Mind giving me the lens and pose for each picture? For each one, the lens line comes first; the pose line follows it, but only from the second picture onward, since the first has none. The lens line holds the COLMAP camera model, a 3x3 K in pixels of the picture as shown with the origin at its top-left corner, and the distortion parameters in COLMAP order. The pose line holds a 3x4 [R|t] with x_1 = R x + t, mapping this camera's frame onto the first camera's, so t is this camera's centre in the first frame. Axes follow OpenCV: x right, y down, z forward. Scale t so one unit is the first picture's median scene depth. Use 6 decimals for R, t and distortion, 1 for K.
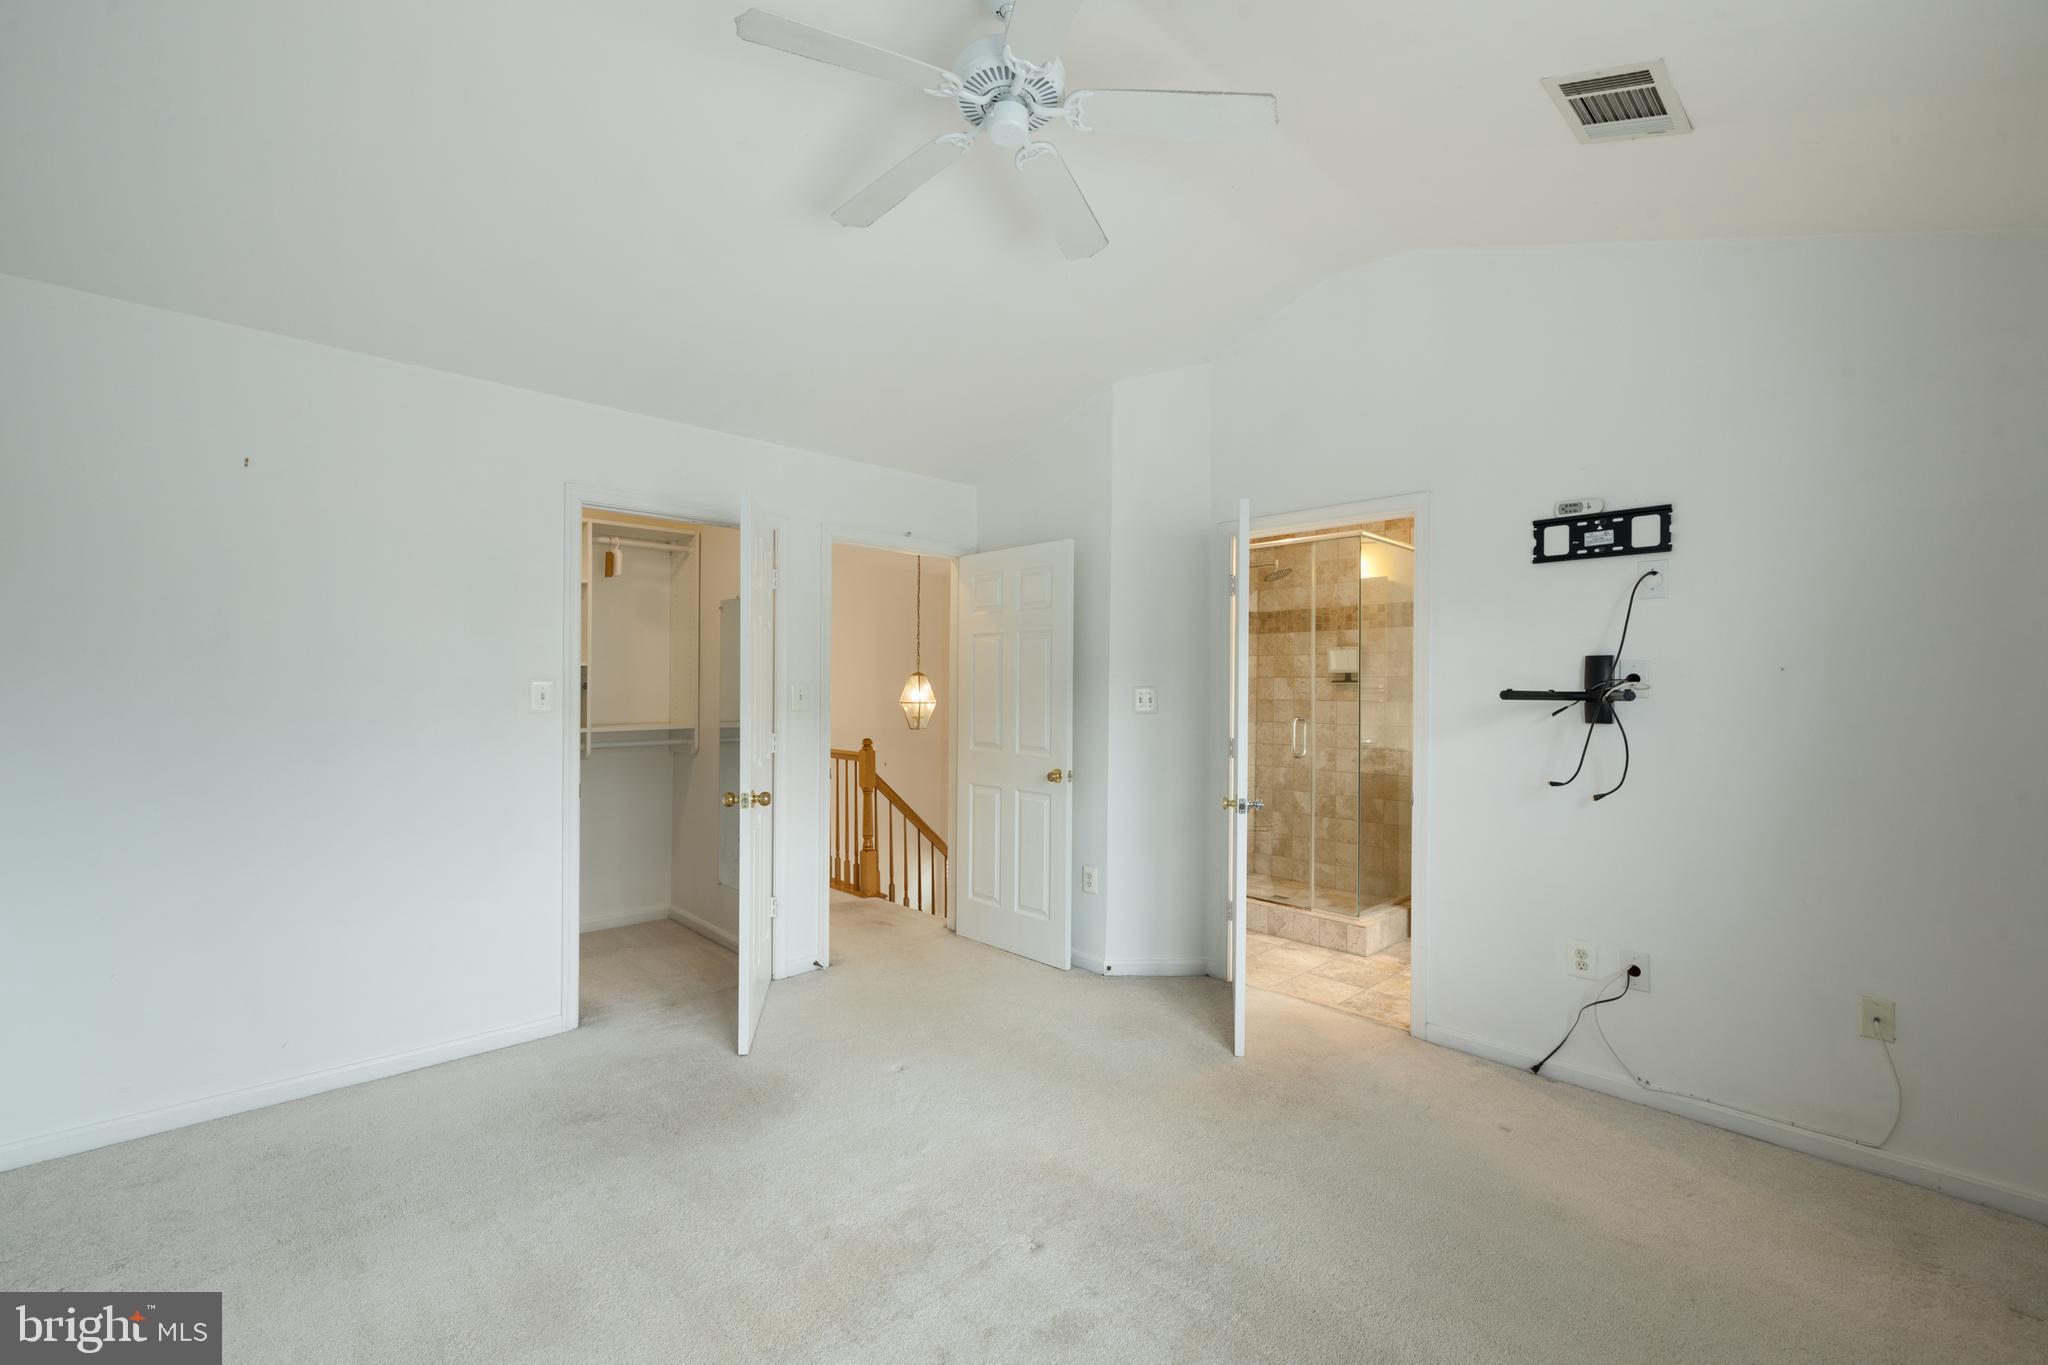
lens RADIAL K [[840.3, 0, 1024.6], [0, 840.3, 683.2], [0, 0, 1]] dist [-0.001355, 0.000021]
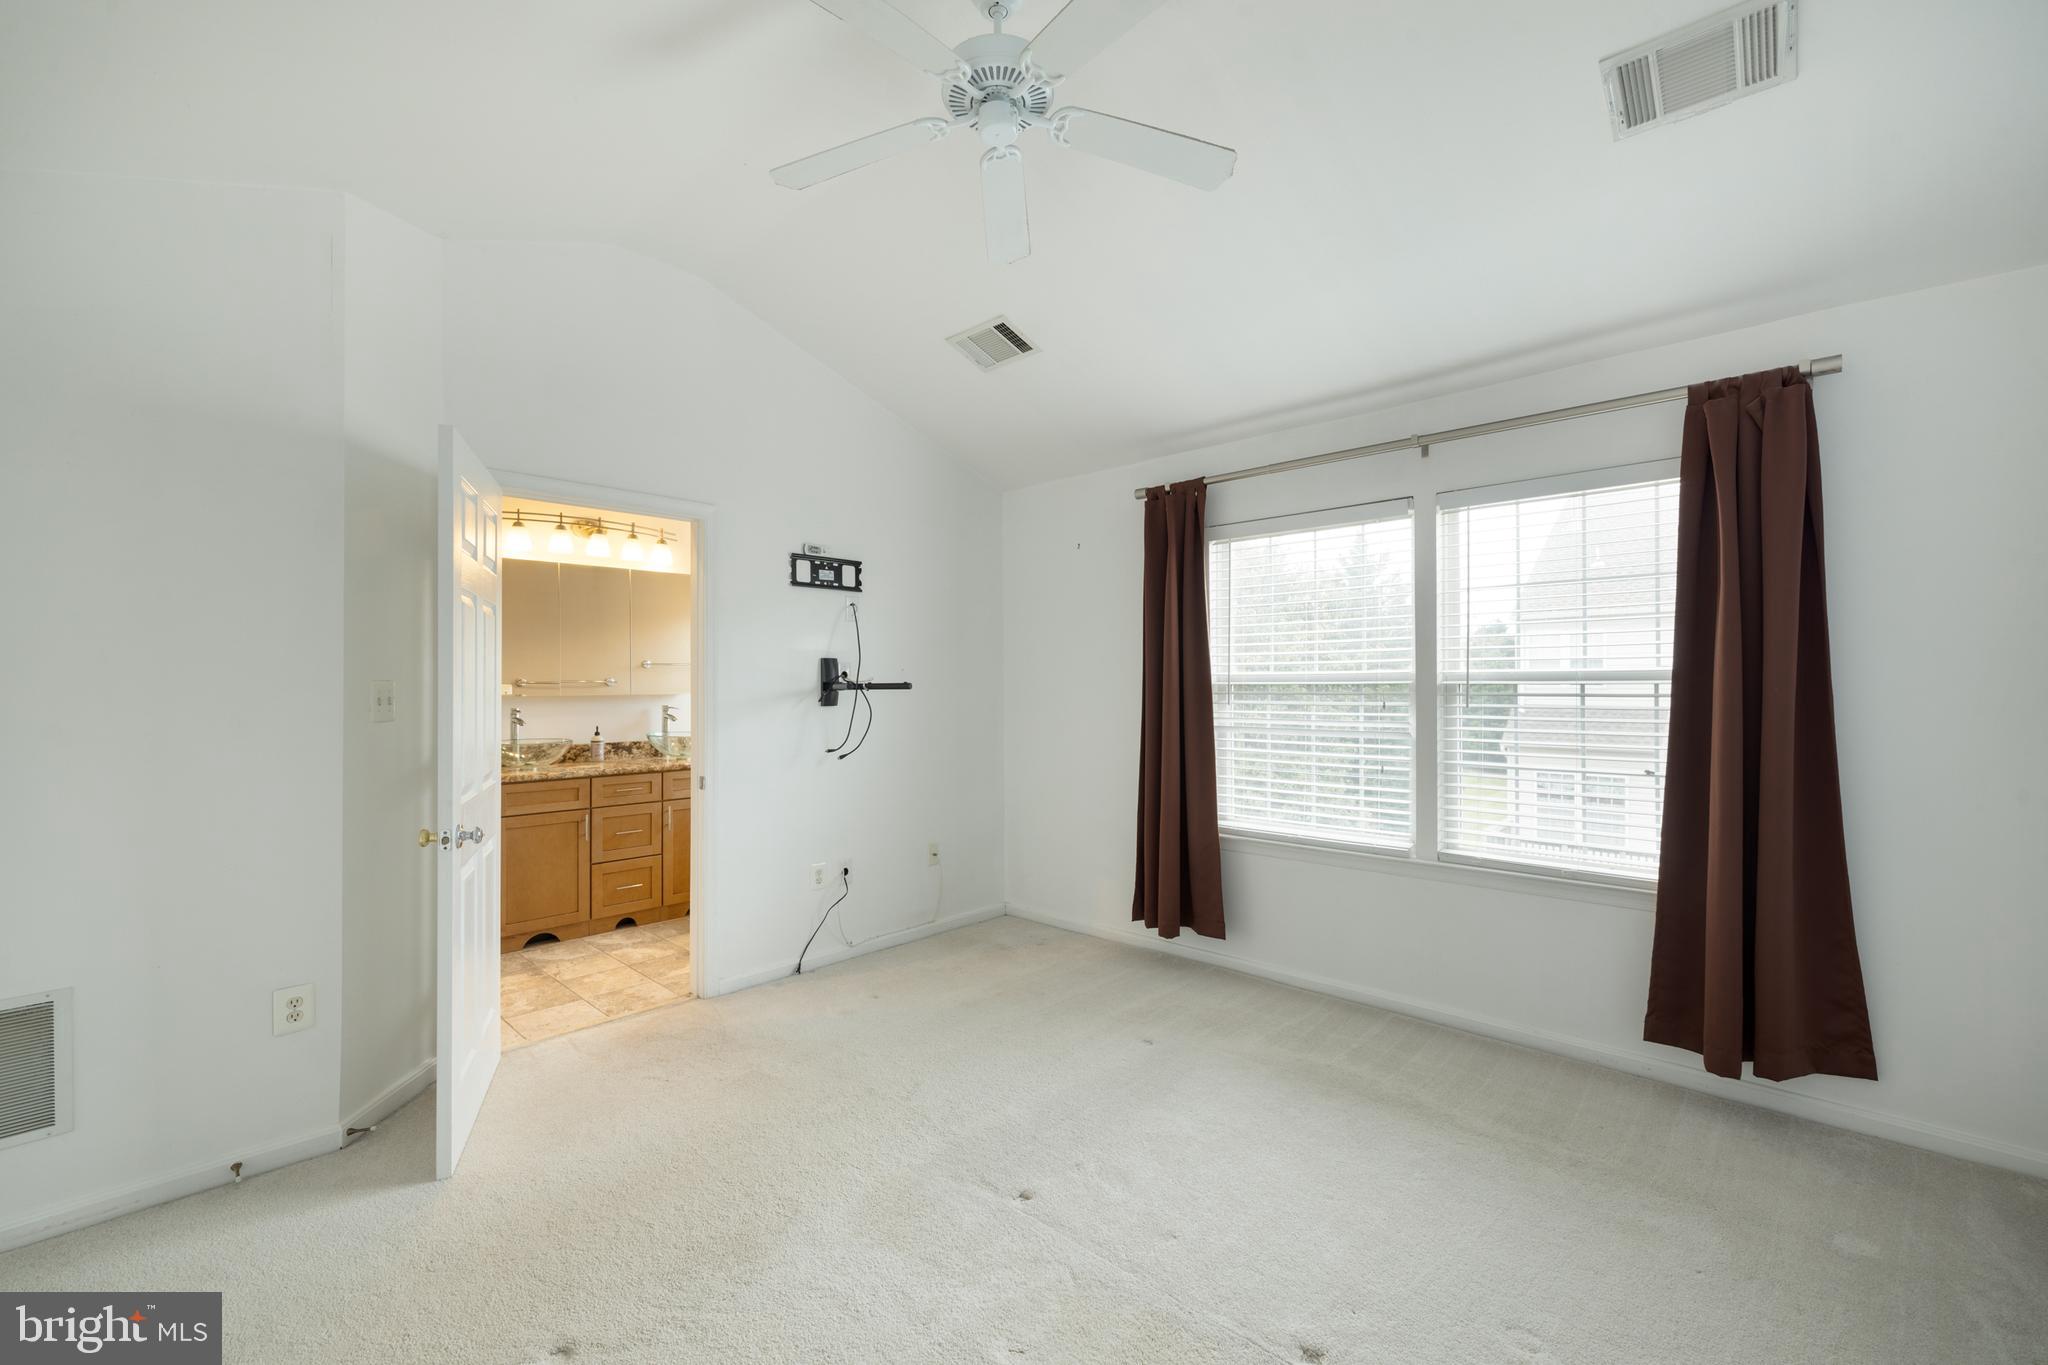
lens RADIAL K [[840.3, 0, 1024.1], [0, 840.3, 682.2], [0, 0, 1]] dist [-0.001355, 0.000021]
pose [[-0.043291, -0.005207, 0.999049, -0.733501], [-0.005029, 0.999975, 0.004994, -0.001075], [-0.999050, -0.004808, -0.043316, 0.715928]]
